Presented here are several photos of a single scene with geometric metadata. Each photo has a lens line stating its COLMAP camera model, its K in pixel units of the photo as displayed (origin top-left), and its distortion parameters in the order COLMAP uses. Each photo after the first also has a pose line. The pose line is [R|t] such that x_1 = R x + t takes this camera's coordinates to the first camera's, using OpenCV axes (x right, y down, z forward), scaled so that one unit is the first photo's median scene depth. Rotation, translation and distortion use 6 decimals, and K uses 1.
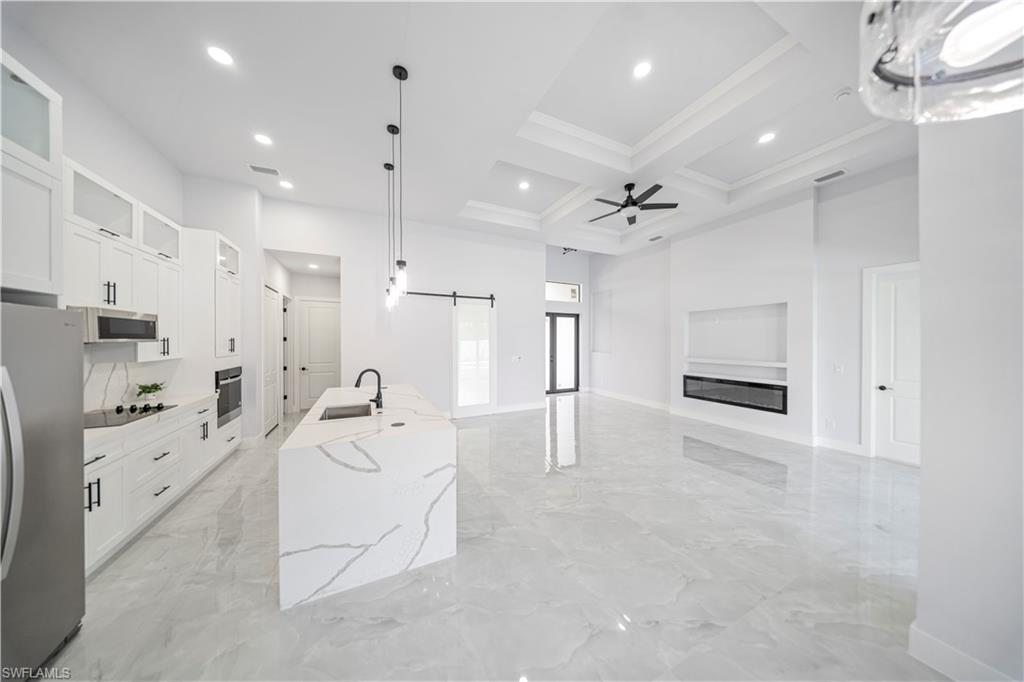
lens RADIAL K [[304.7, 0, 511.6], [0, 304.7, 341.9], [0, 0, 1]] dist [0.000943, -0.001261]
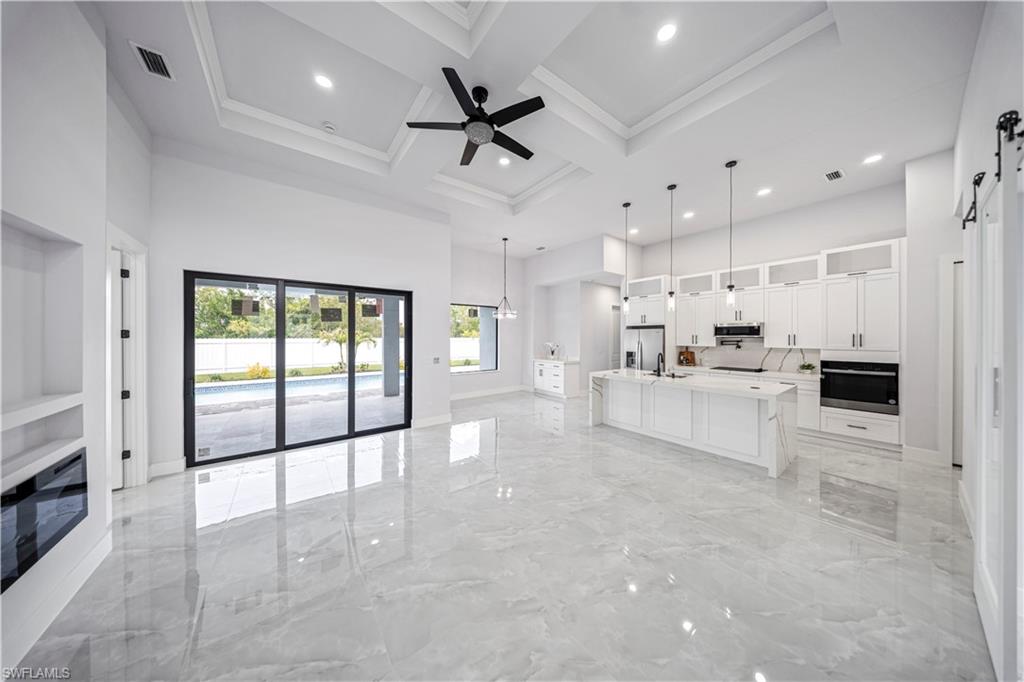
lens RADIAL K [[304.7, 0, 508.8], [0, 304.7, 338.6], [0, 0, 1]] dist [0.000943, -0.001261]
pose [[-0.984680, 0.004039, -0.174325, 0.439972], [0.001679, 0.999905, 0.013688, -0.011463], [0.174364, 0.013186, -0.984593, 1.653588]]
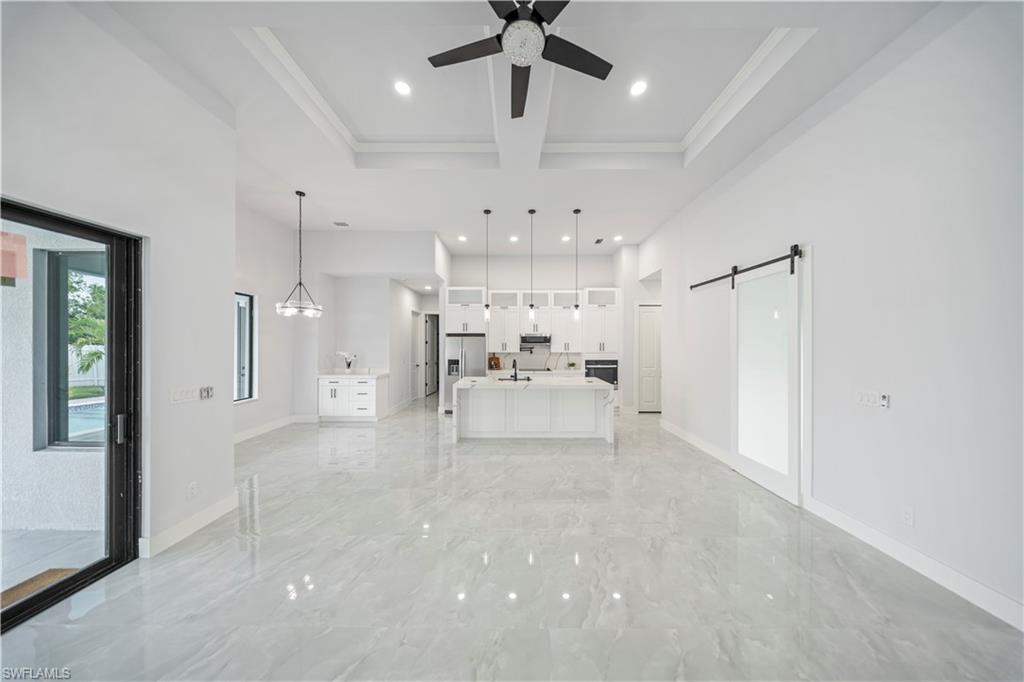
lens RADIAL K [[304.7, 0, 516.0], [0, 304.7, 345.7], [0, 0, 1]] dist [0.000943, -0.001261]
pose [[-0.443443, 0.005375, -0.896287, 0.784390], [-0.006042, 0.999941, 0.008987, -0.007578], [0.896282, 0.009401, -0.443384, 1.192664]]
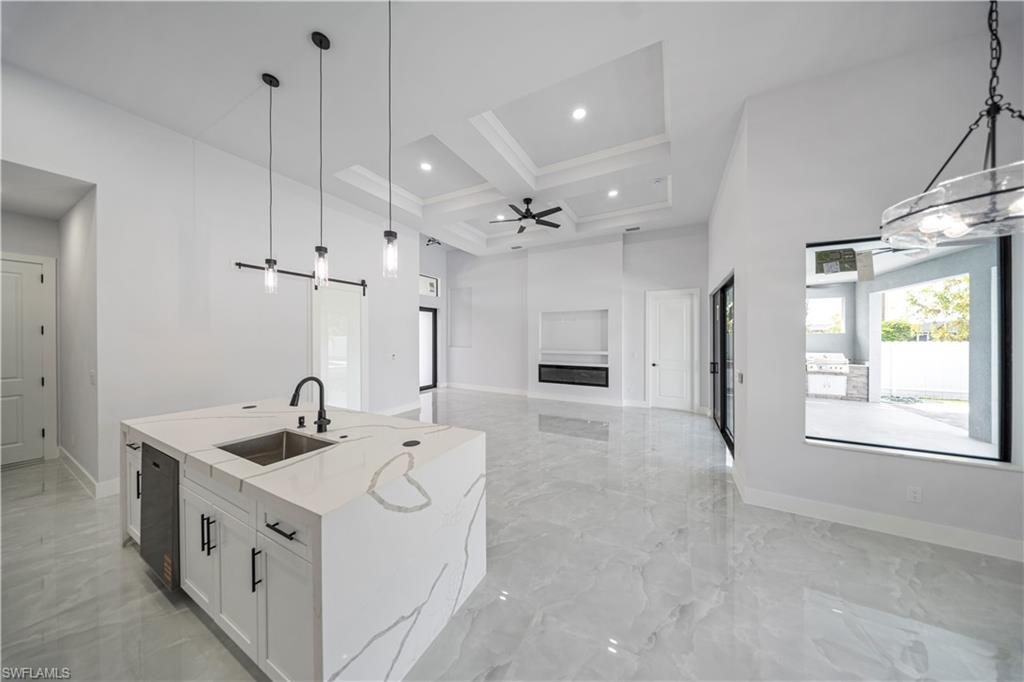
lens RADIAL K [[304.7, 0, 517.7], [0, 304.7, 336.8], [0, 0, 1]] dist [0.000943, -0.001261]
pose [[0.801418, -0.000564, 0.598105, -0.327814], [0.000751, 1.000000, -0.000063, -0.000622], [-0.598104, 0.000500, 0.801418, 0.112076]]
